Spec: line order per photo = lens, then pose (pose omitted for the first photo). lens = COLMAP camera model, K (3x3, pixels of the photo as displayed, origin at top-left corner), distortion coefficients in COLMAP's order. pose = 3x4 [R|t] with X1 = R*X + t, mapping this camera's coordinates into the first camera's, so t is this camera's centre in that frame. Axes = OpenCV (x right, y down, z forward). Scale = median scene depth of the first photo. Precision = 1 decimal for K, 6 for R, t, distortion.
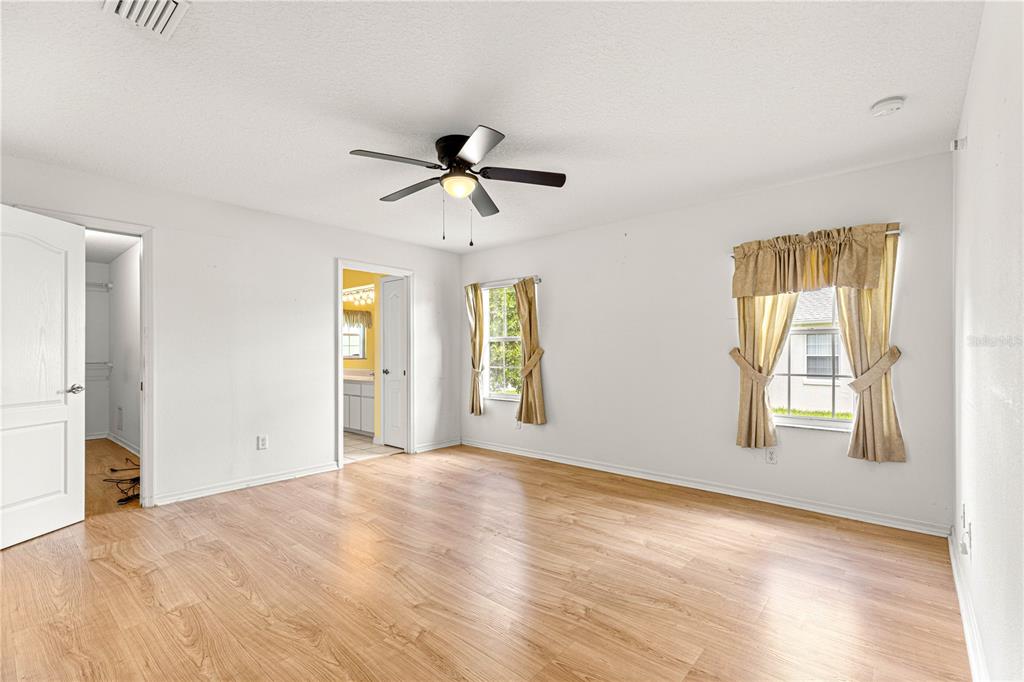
lens RADIAL K [[451.0, 0, 515.1], [0, 451.0, 348.1], [0, 0, 1]] dist [0.007440, -0.000620]
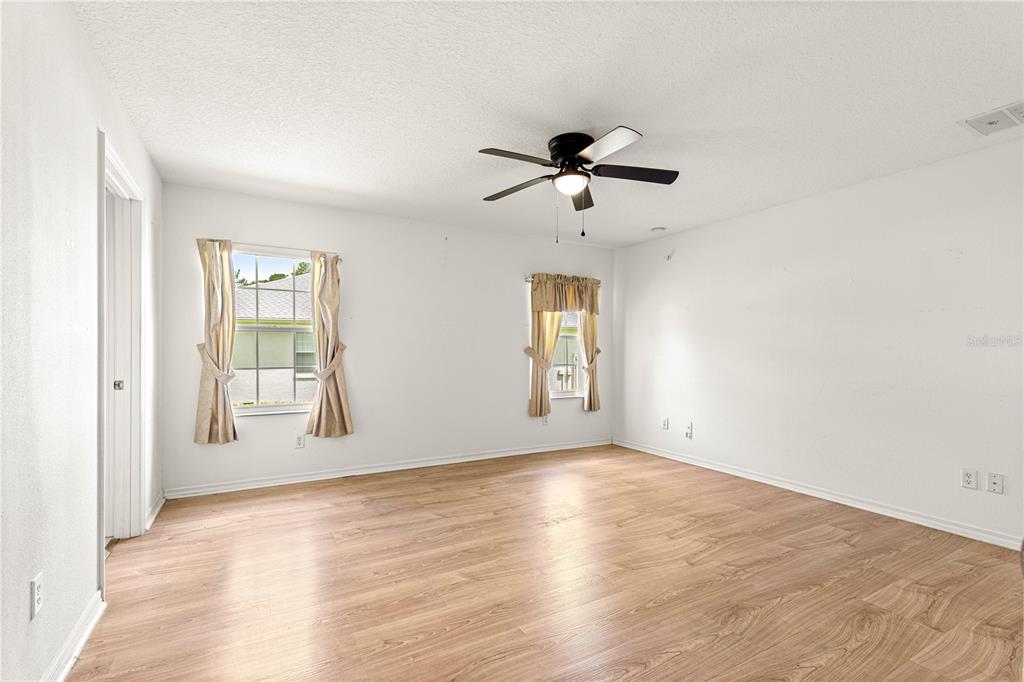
lens RADIAL K [[451.0, 0, 515.1], [0, 451.0, 348.1], [0, 0, 1]] dist [0.007440, -0.000620]
pose [[0.344514, 0.009444, 0.938734, -0.858244], [-0.016612, 0.999854, -0.003963, 0.011684], [-0.938634, -0.014229, 0.344621, 0.595007]]
